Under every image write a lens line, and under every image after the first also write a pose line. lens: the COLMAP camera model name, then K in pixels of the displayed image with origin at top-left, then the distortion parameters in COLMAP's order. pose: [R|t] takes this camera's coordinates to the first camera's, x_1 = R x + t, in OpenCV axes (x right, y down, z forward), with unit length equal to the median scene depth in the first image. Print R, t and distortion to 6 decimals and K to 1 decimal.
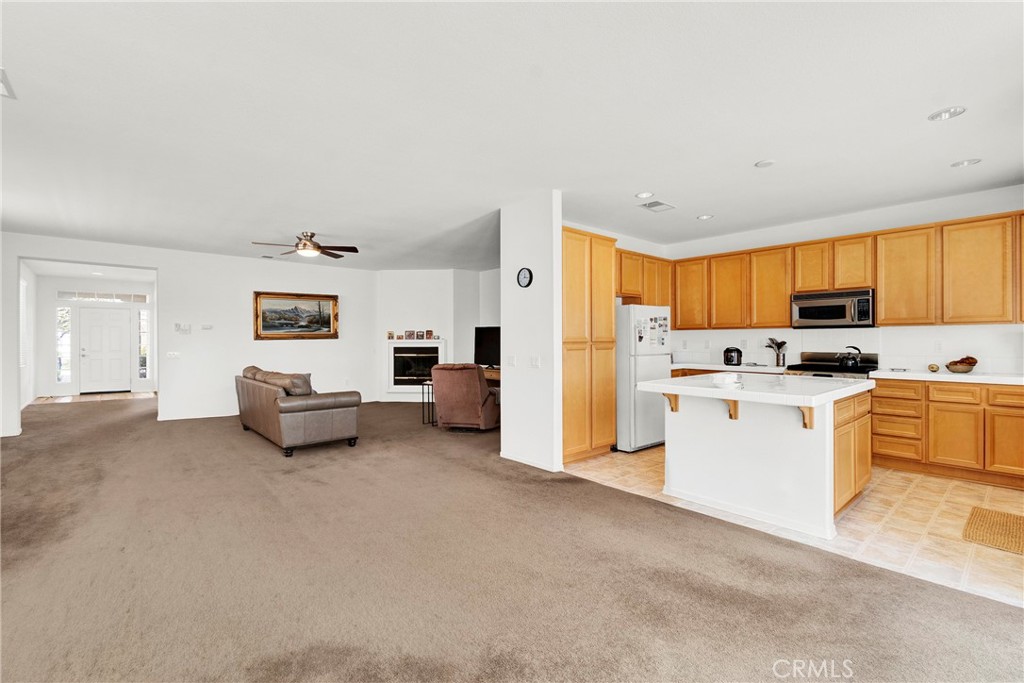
lens RADIAL K [[458.7, 0, 514.5], [0, 458.7, 340.5], [0, 0, 1]] dist [-0.003512, -0.001121]
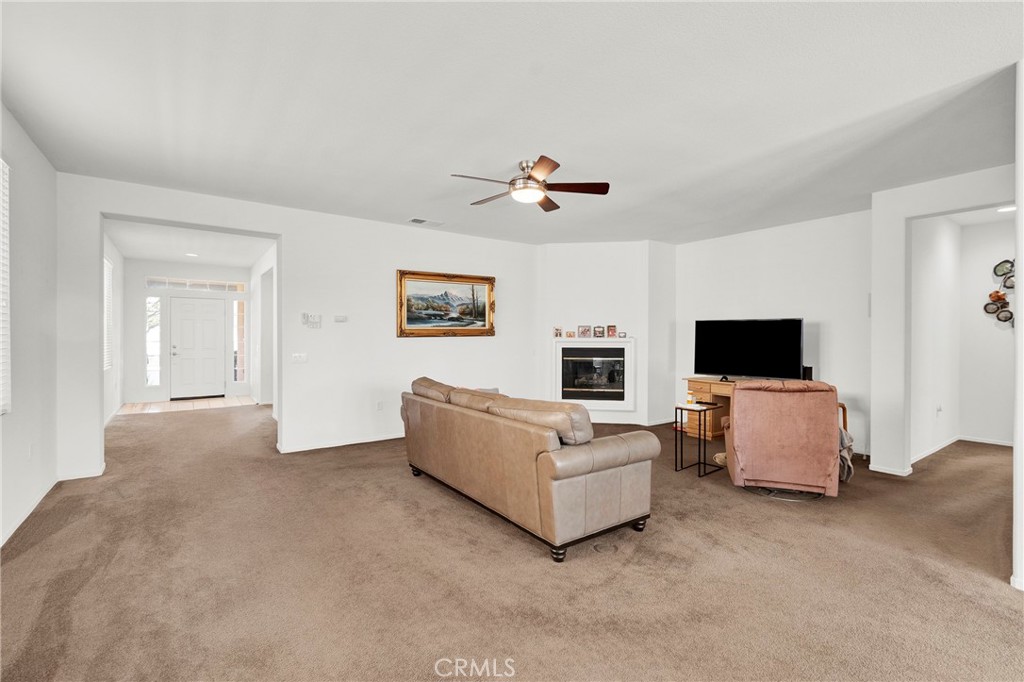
lens RADIAL K [[458.7, 0, 508.6], [0, 458.7, 340.2], [0, 0, 1]] dist [-0.003512, -0.001121]
pose [[0.994125, 0.006871, -0.108017, -0.294599], [-0.006347, 0.999966, 0.005189, -0.001153], [0.108049, -0.004473, 0.994135, 0.279630]]
